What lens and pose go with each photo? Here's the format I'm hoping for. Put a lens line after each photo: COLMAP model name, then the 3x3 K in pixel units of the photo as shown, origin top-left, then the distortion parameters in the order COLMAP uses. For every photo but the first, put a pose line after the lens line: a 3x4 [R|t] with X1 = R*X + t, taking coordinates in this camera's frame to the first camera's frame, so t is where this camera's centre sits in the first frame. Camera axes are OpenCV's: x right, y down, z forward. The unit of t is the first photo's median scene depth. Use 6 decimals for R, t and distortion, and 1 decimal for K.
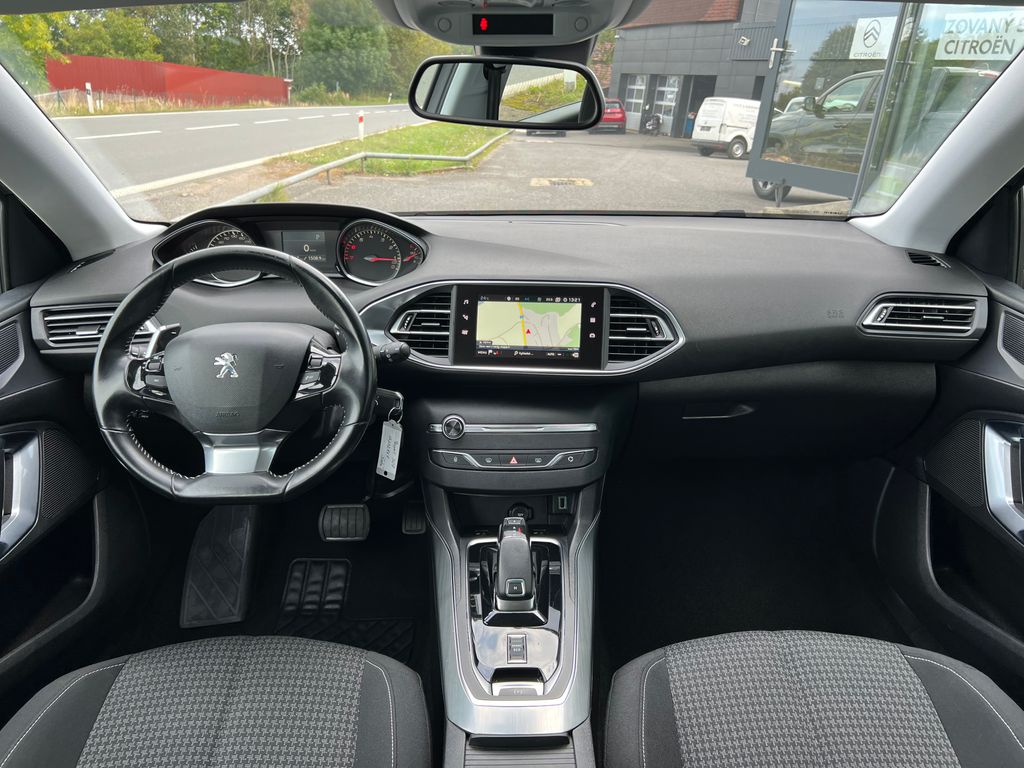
lens RADIAL K [[797.4, 0, 517.0], [0, 797.4, 379.1], [0, 0, 1]] dist [0.033816, -0.065850]
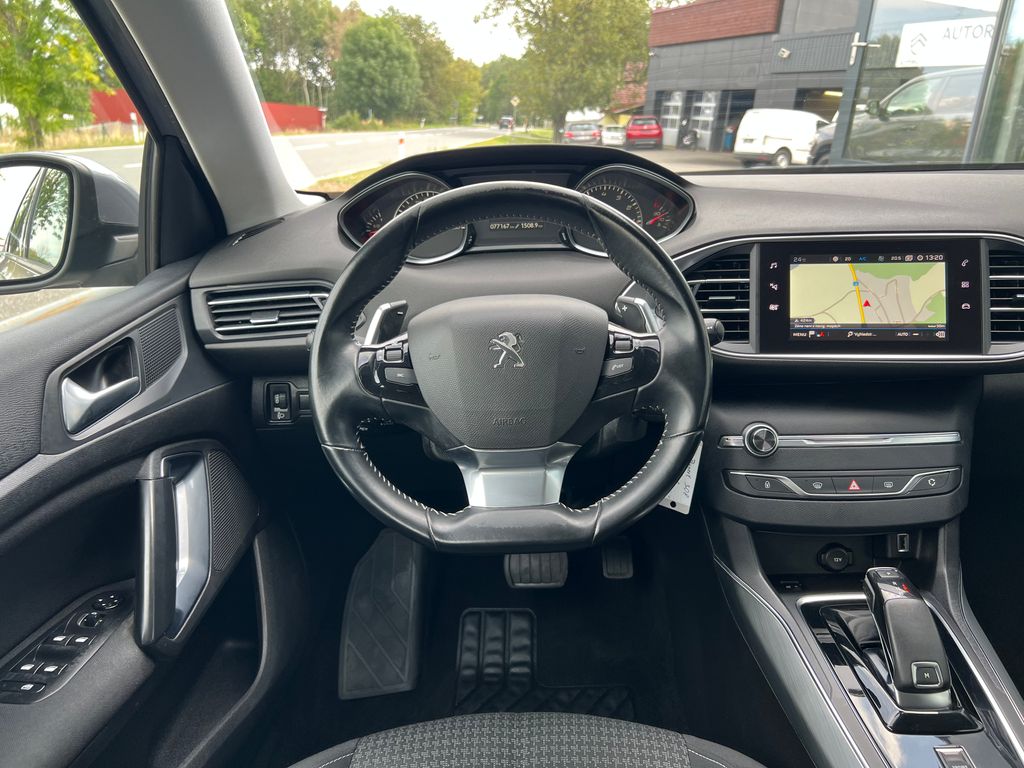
lens RADIAL K [[797.4, 0, 509.6], [0, 797.4, 375.5], [0, 0, 1]] dist [0.033816, -0.065850]
pose [[0.998874, -0.019633, -0.043184, -0.267344], [0.018166, 0.999253, -0.034117, 0.022718], [0.043822, 0.033294, 0.998484, 0.254501]]
